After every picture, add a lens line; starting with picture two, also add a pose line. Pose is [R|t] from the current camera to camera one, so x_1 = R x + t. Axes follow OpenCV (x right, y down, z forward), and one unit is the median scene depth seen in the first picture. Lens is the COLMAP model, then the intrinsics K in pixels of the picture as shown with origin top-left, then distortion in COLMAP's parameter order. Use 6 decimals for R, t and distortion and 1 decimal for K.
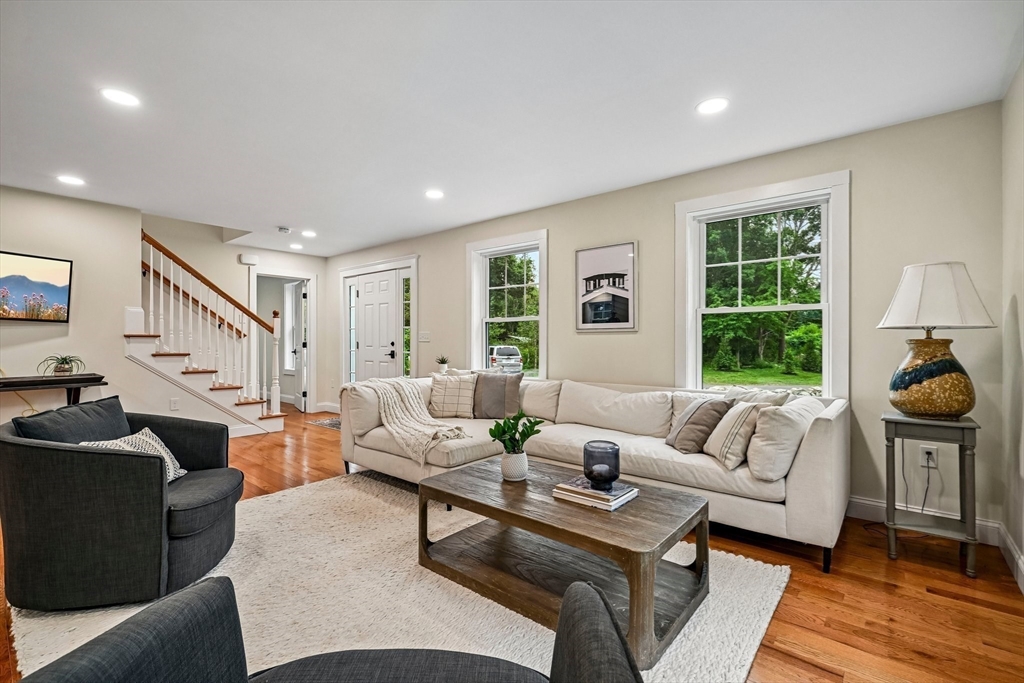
lens RADIAL K [[457.2, 0, 512.0], [0, 457.2, 341.5], [0, 0, 1]] dist [0.000772, 0.000210]
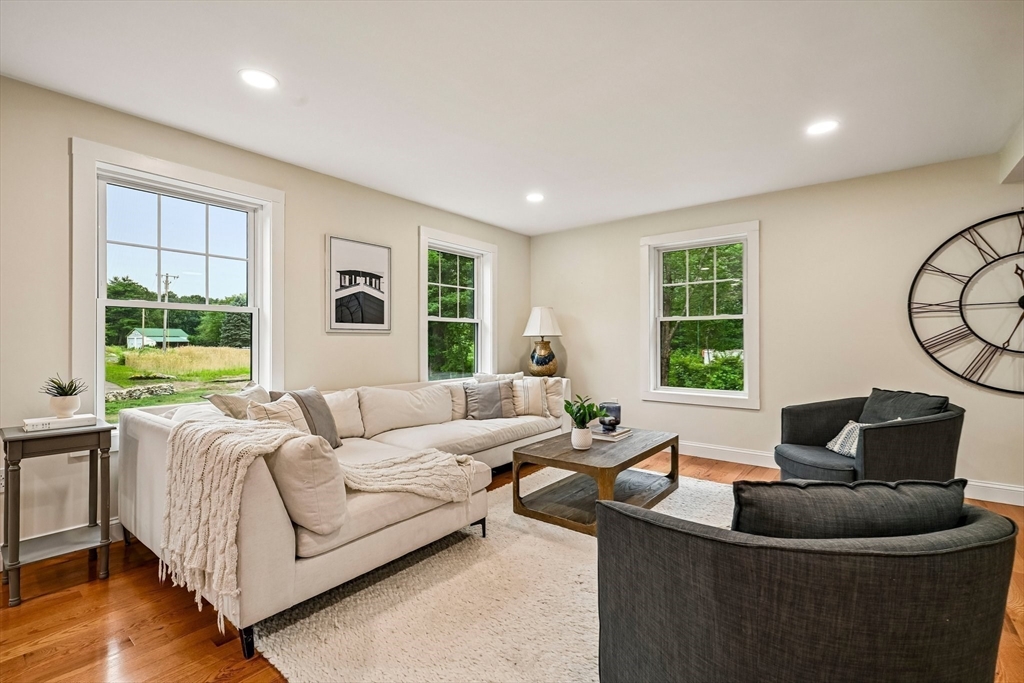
lens RADIAL K [[457.2, 0, 512.0], [0, 457.2, 341.5], [0, 0, 1]] dist [0.000772, 0.000210]
pose [[-0.032263, 0.000633, 0.999479, -0.774218], [0.002778, 0.999996, -0.000544, -0.001959], [-0.999476, 0.002759, -0.032264, 0.746313]]
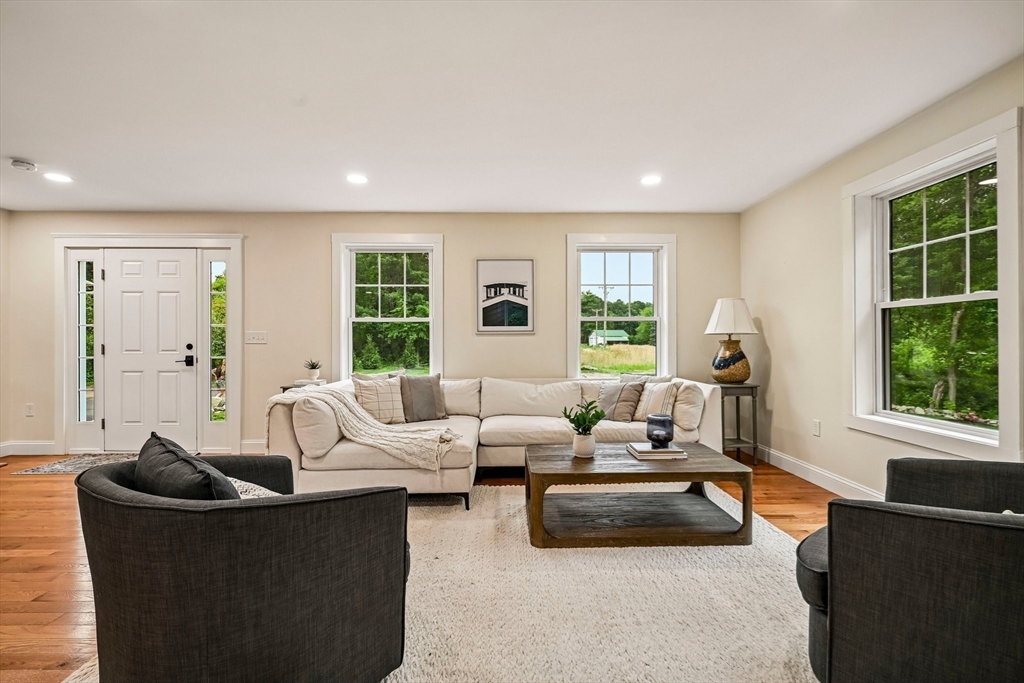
lens RADIAL K [[457.2, 0, 512.0], [0, 457.2, 341.5], [0, 0, 1]] dist [0.000772, 0.000210]
pose [[0.751031, -0.002489, 0.660262, -0.561519], [0.004046, 0.999991, -0.000833, -0.001101], [-0.660254, 0.003297, 0.751035, 0.132879]]
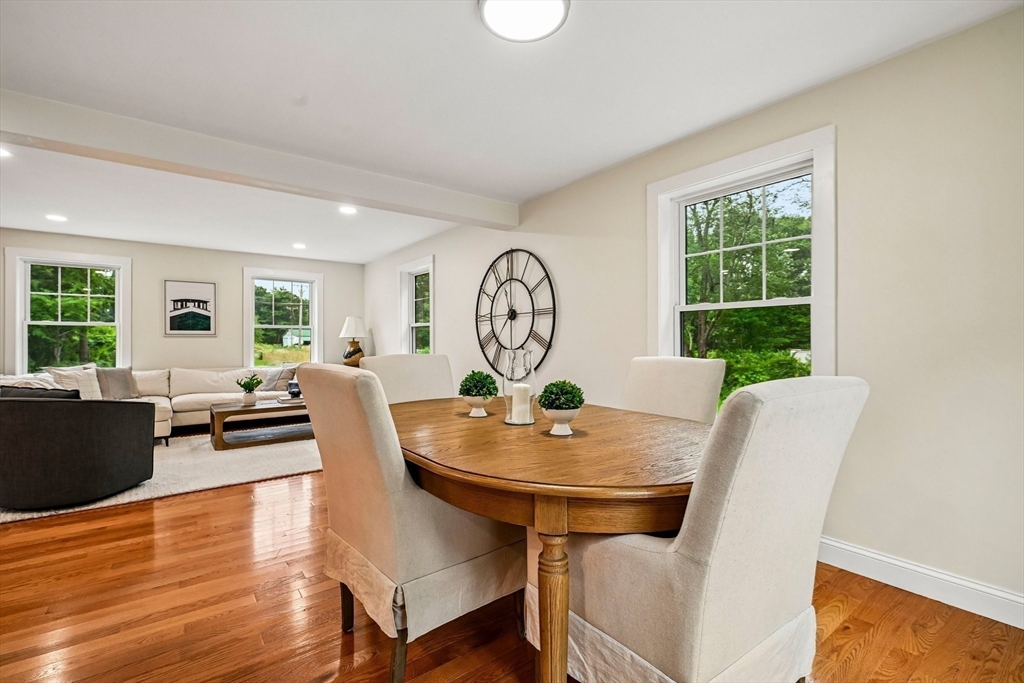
lens RADIAL K [[457.2, 0, 512.0], [0, 457.2, 341.5], [0, 0, 1]] dist [0.000772, 0.000210]
pose [[0.218743, -0.001174, 0.975782, -1.118486], [0.002182, 0.999997, 0.000714, -0.002169], [-0.975780, 0.001973, 0.218745, -0.424283]]
